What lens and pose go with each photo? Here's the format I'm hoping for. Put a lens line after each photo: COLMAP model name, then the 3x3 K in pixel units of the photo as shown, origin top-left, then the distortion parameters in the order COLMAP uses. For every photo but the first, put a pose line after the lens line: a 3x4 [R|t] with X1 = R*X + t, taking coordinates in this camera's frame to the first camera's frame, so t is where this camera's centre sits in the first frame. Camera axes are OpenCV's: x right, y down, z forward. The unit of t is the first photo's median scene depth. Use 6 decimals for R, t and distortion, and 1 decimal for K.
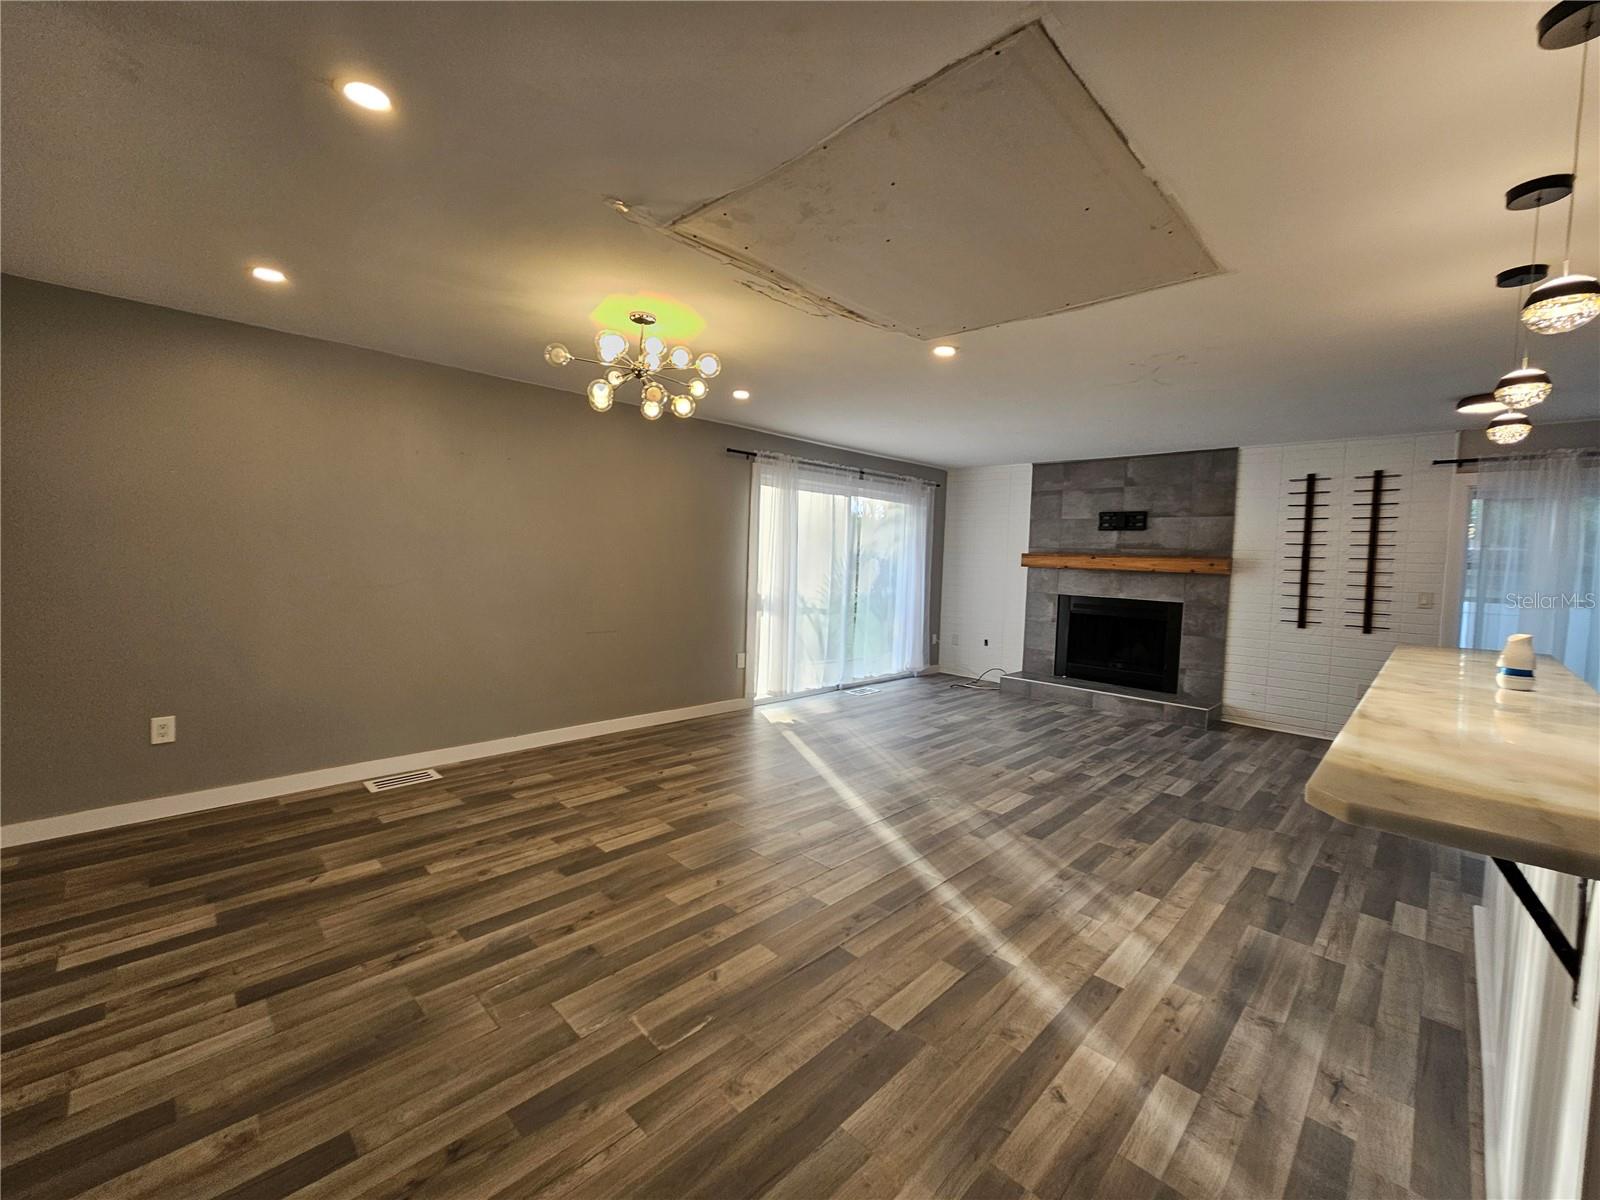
lens RADIAL K [[656.3, 0, 803.7], [0, 656.3, 588.1], [0, 0, 1]] dist [-0.004563, 0.002664]
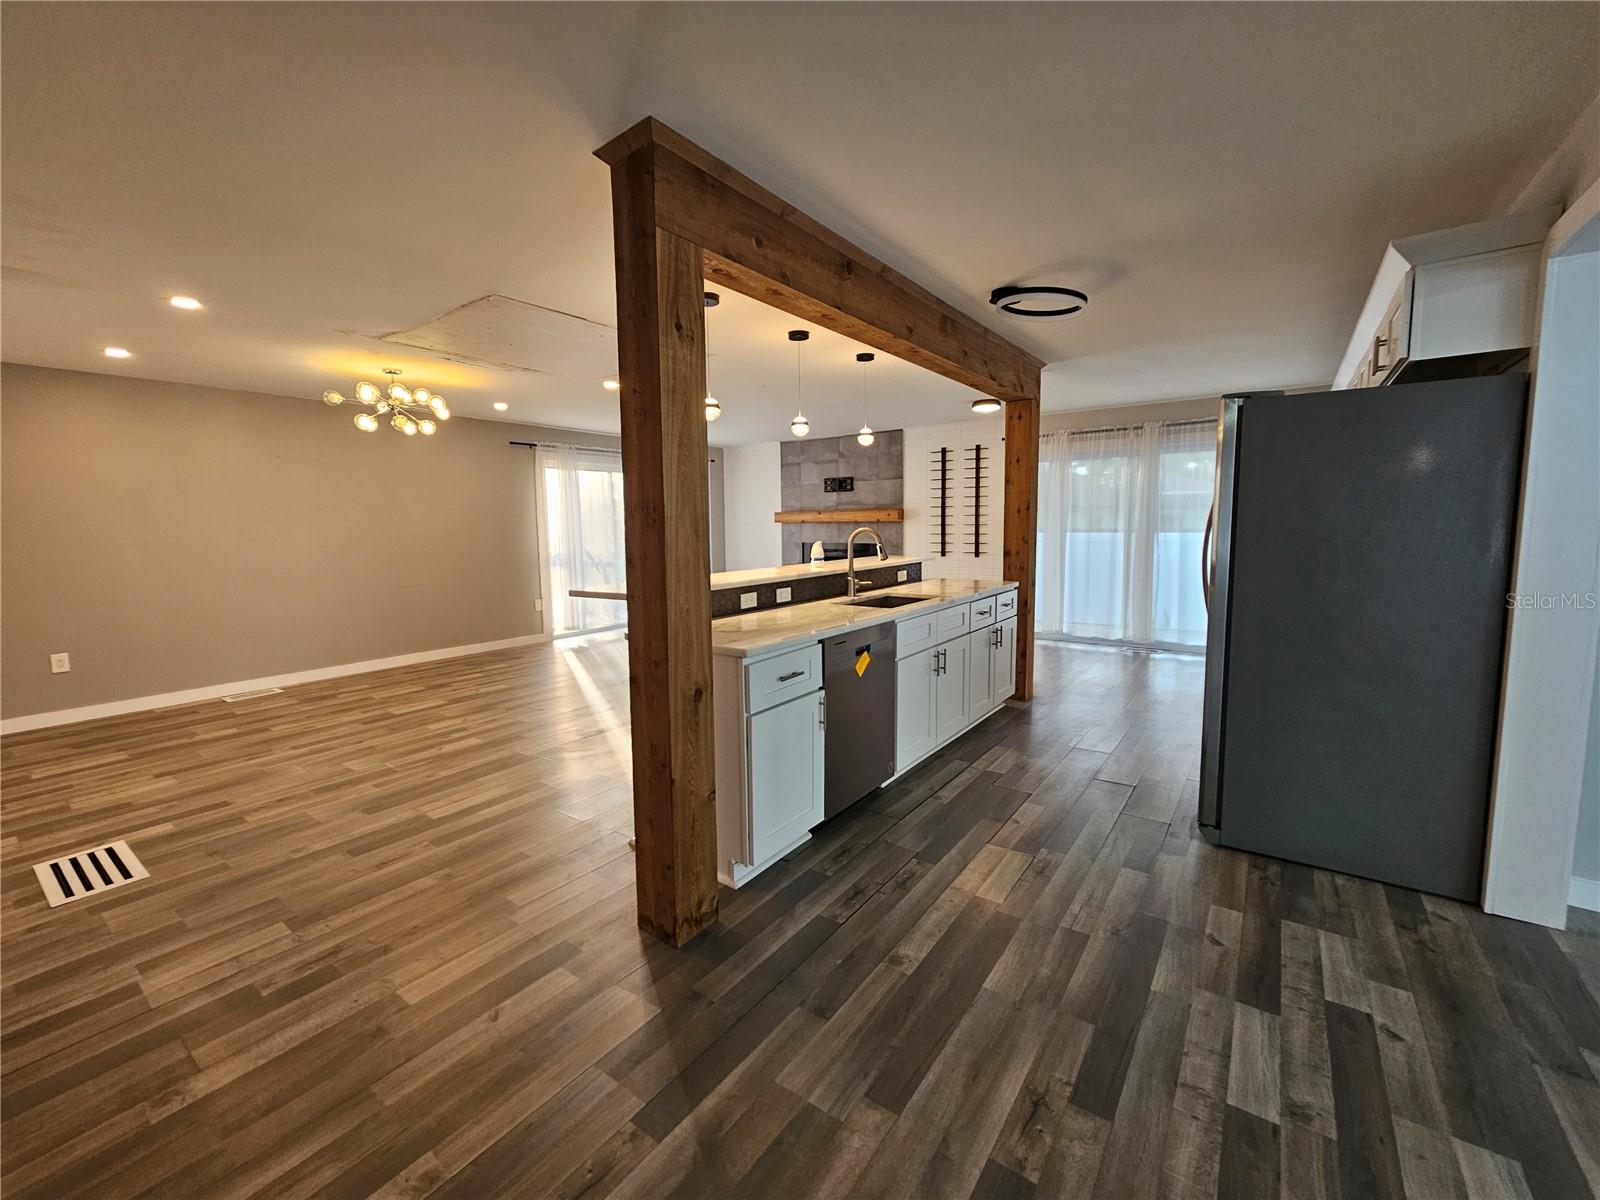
lens RADIAL K [[656.3, 0, 803.7], [0, 656.3, 588.1], [0, 0, 1]] dist [-0.004563, 0.002664]
pose [[0.987361, -0.060967, 0.146293, 0.325403], [0.053313, 0.997024, 0.055684, 0.045304], [-0.149252, -0.047181, 0.987673, -0.494167]]
